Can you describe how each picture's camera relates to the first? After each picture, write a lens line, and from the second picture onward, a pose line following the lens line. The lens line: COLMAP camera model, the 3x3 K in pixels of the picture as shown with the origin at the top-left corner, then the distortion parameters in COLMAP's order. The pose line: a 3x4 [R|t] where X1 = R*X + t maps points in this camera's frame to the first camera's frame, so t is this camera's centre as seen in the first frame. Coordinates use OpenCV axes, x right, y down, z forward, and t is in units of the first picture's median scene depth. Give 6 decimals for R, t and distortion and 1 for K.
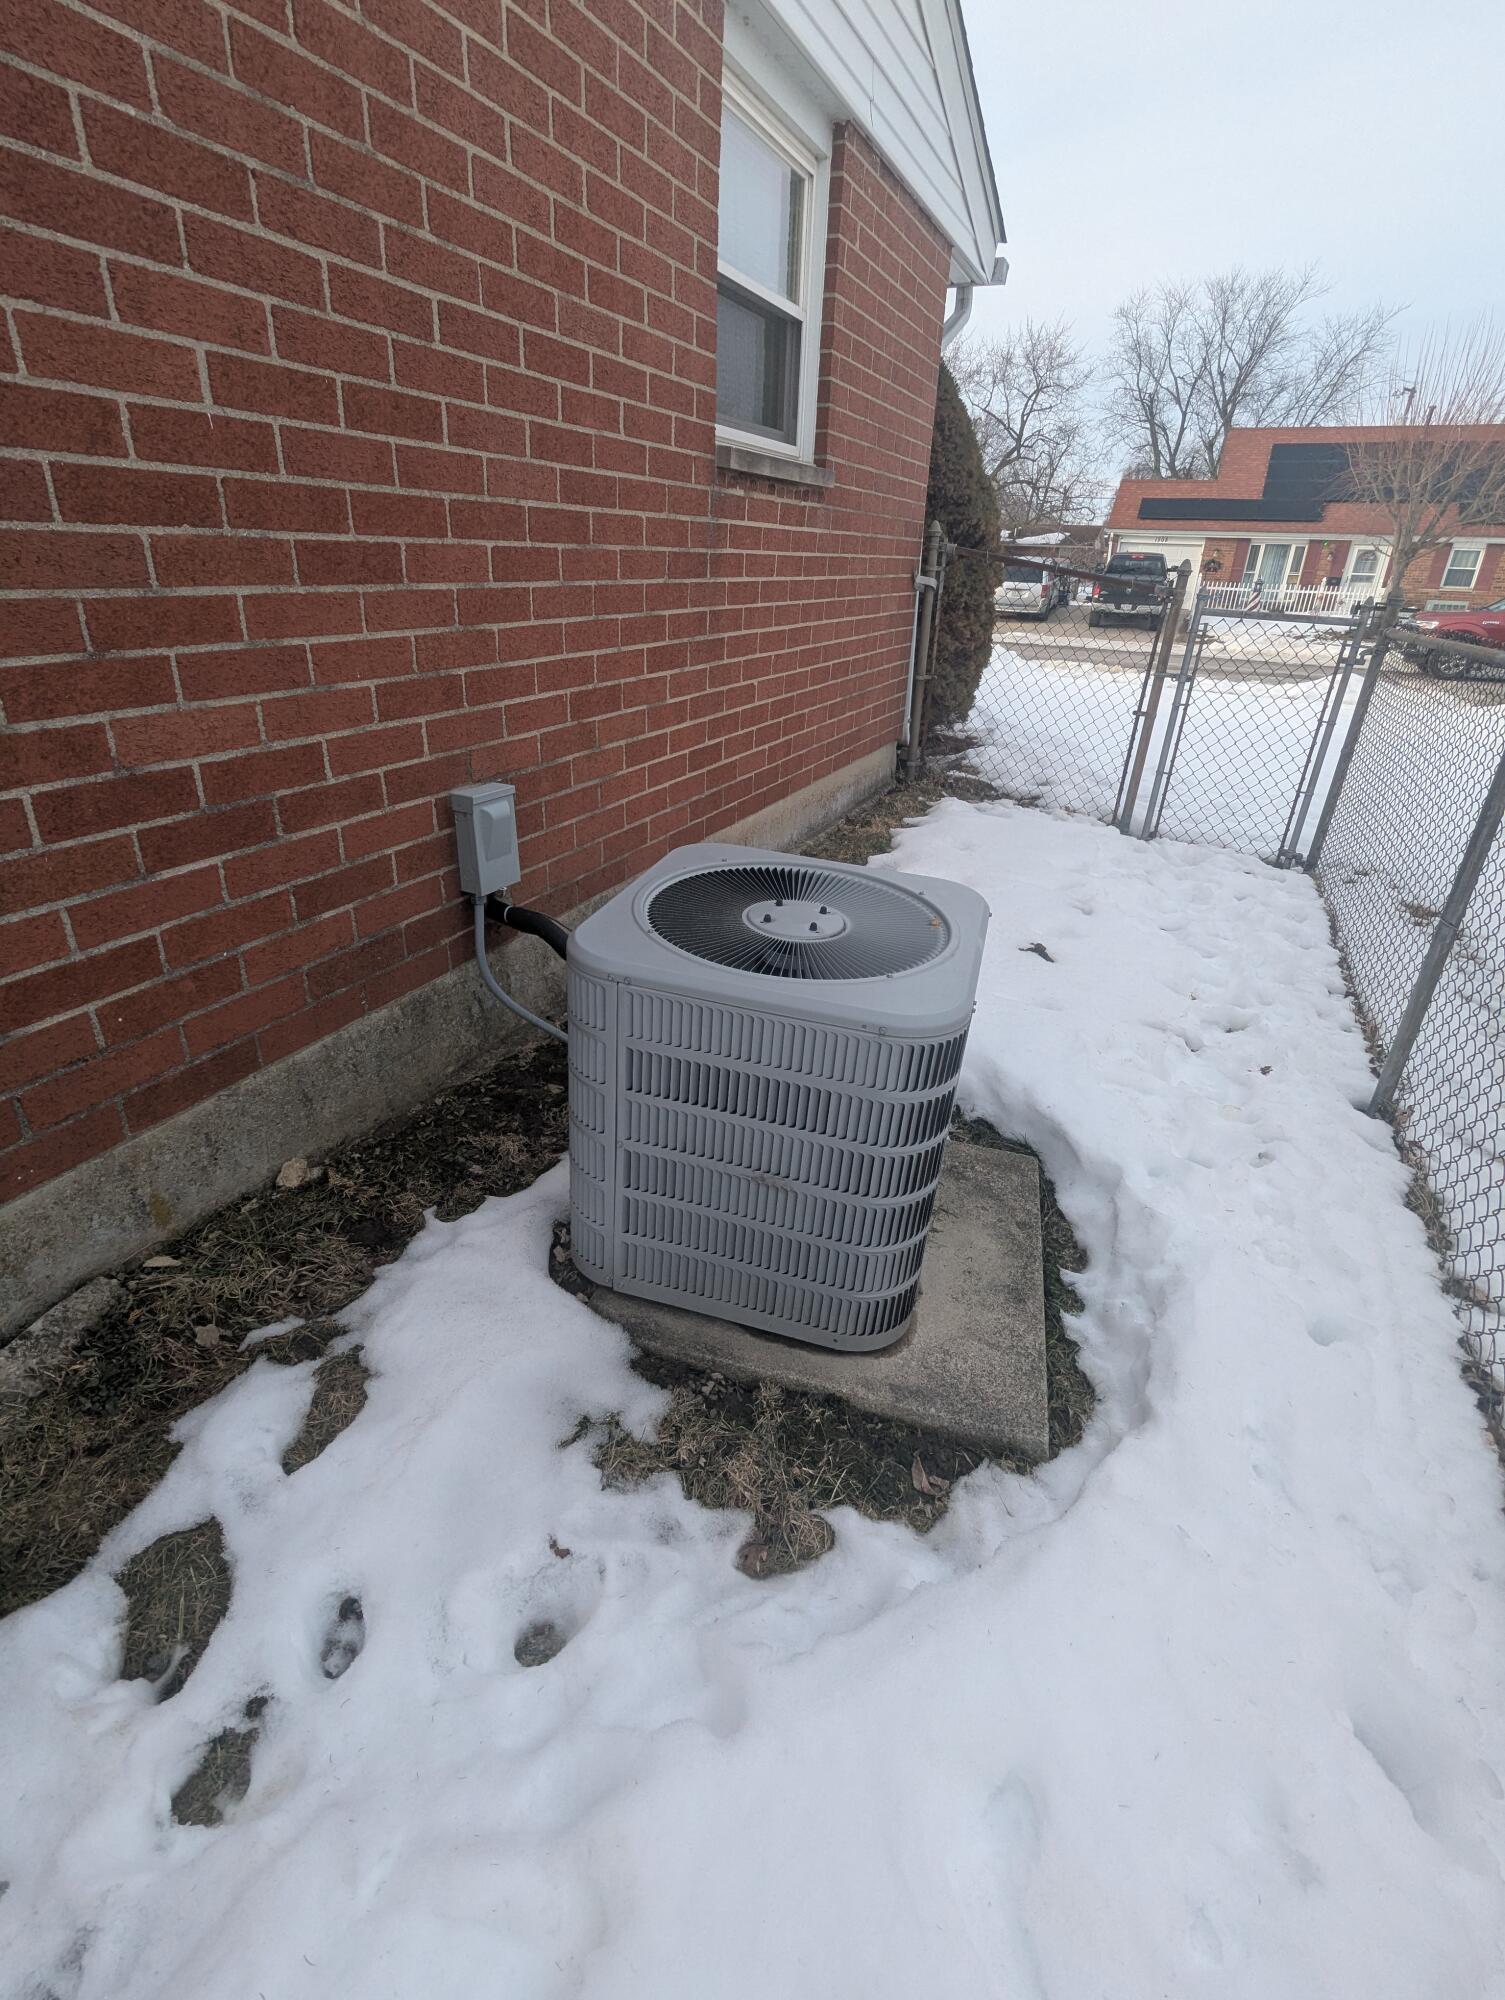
lens RADIAL K [[949.6, 0, 758.6], [0, 949.6, 1002.7], [0, 0, 1]] dist [-0.000769, -0.000680]
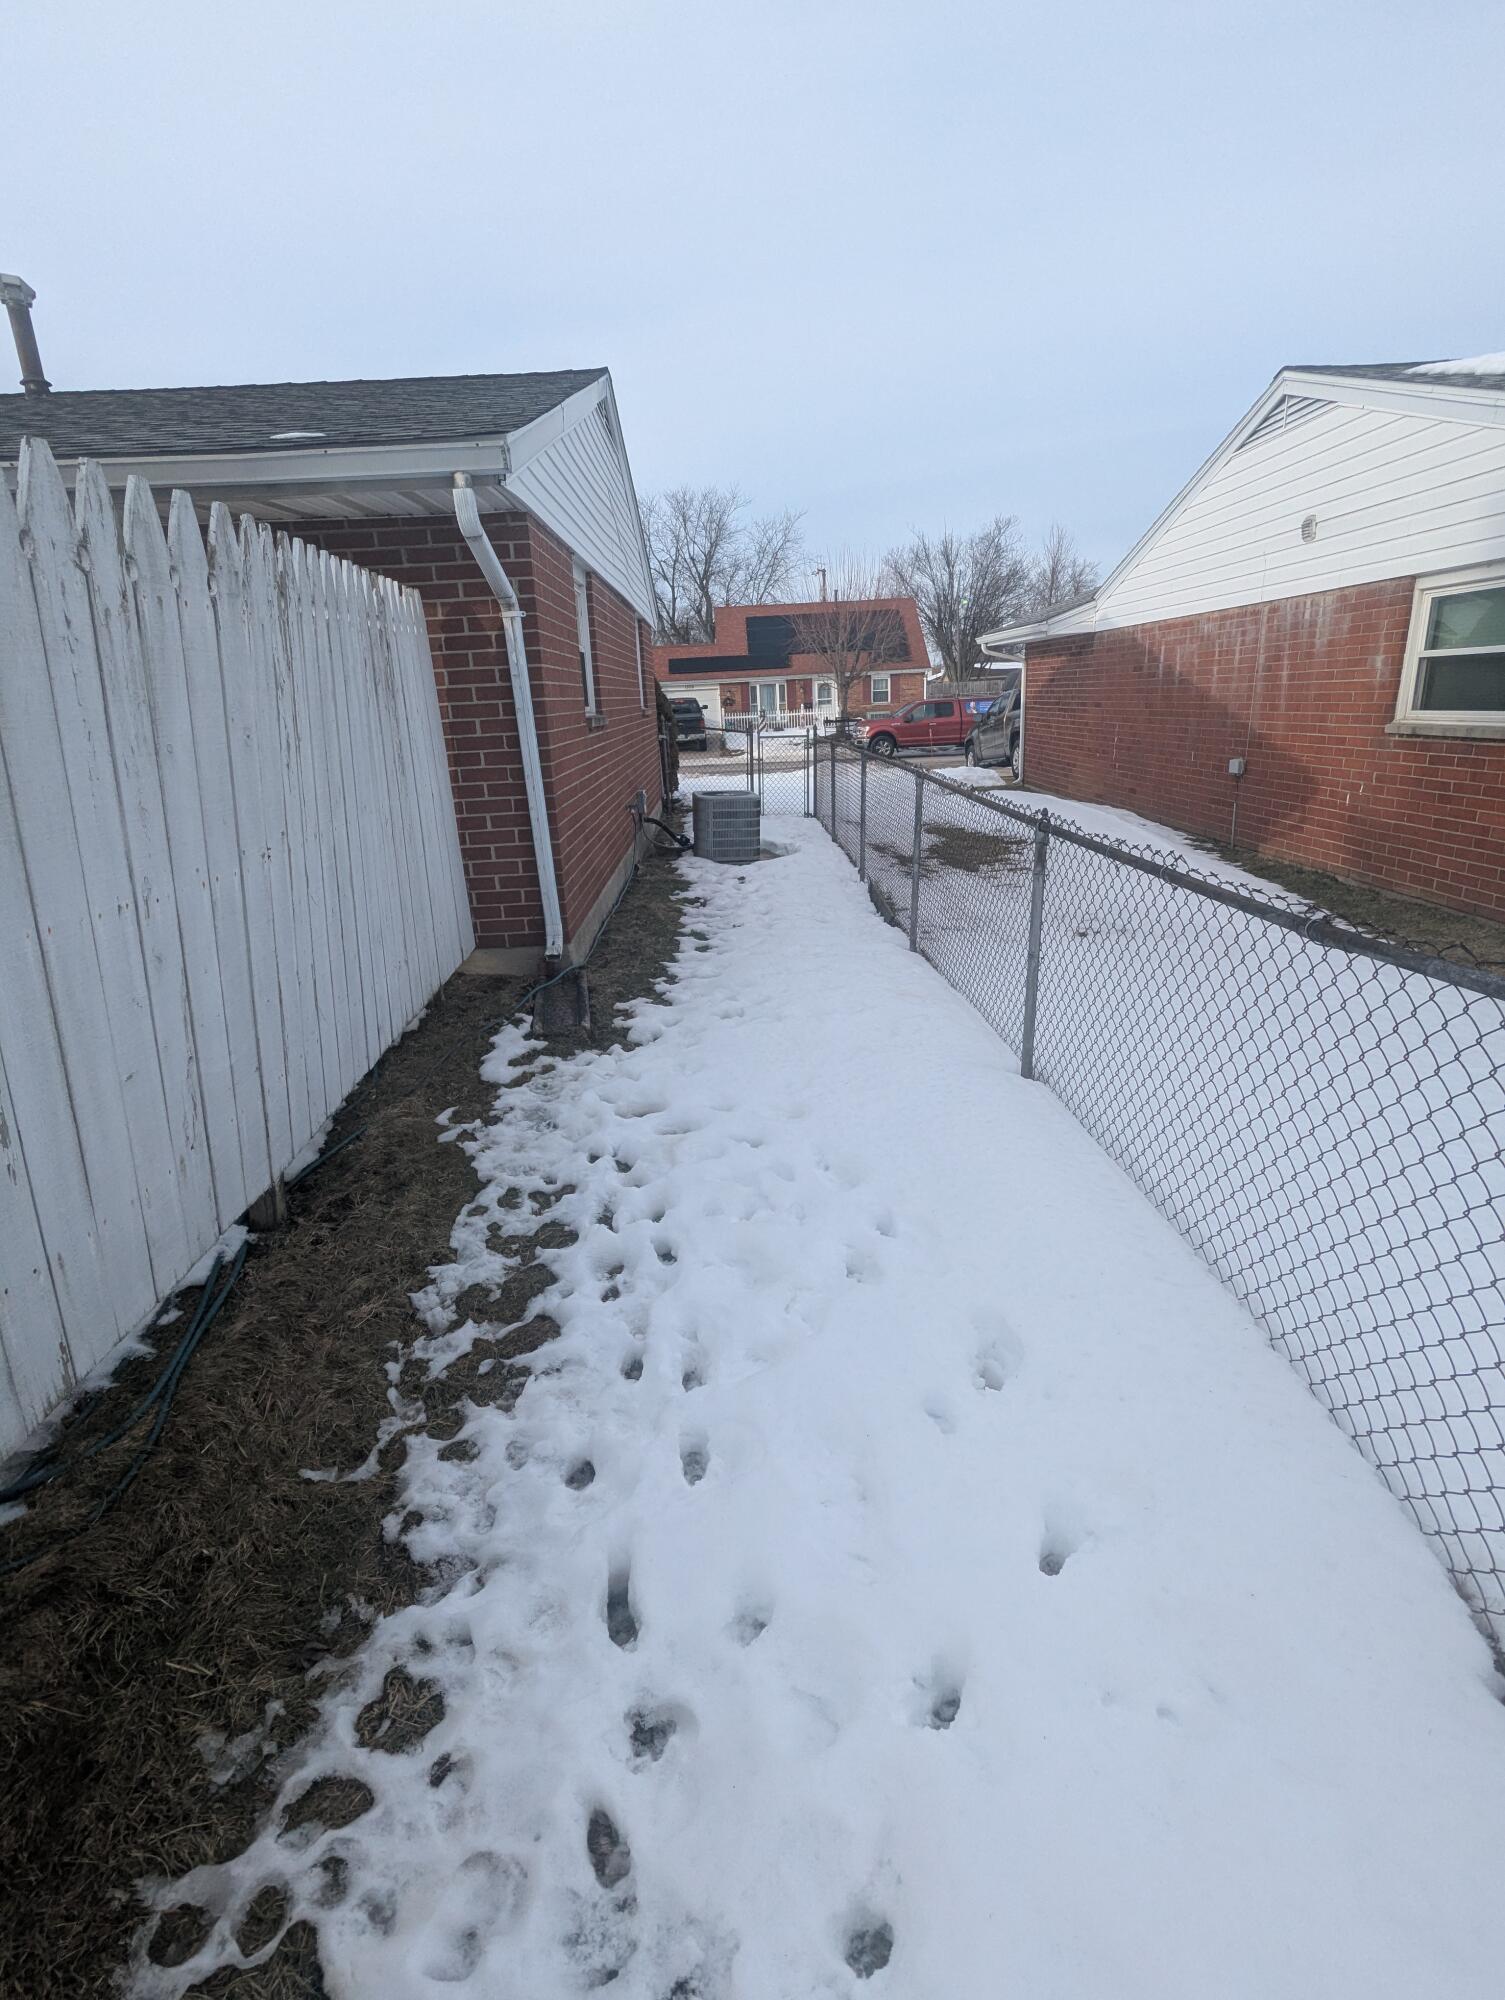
lens RADIAL K [[949.6, 0, 750.9], [0, 949.6, 996.8], [0, 0, 1]] dist [-0.000769, -0.000680]
pose [[0.898965, -0.206961, 0.386043, -0.118424], [0.256870, 0.962969, -0.081908, 0.076856], [-0.354796, 0.172796, 0.918837, -0.213684]]
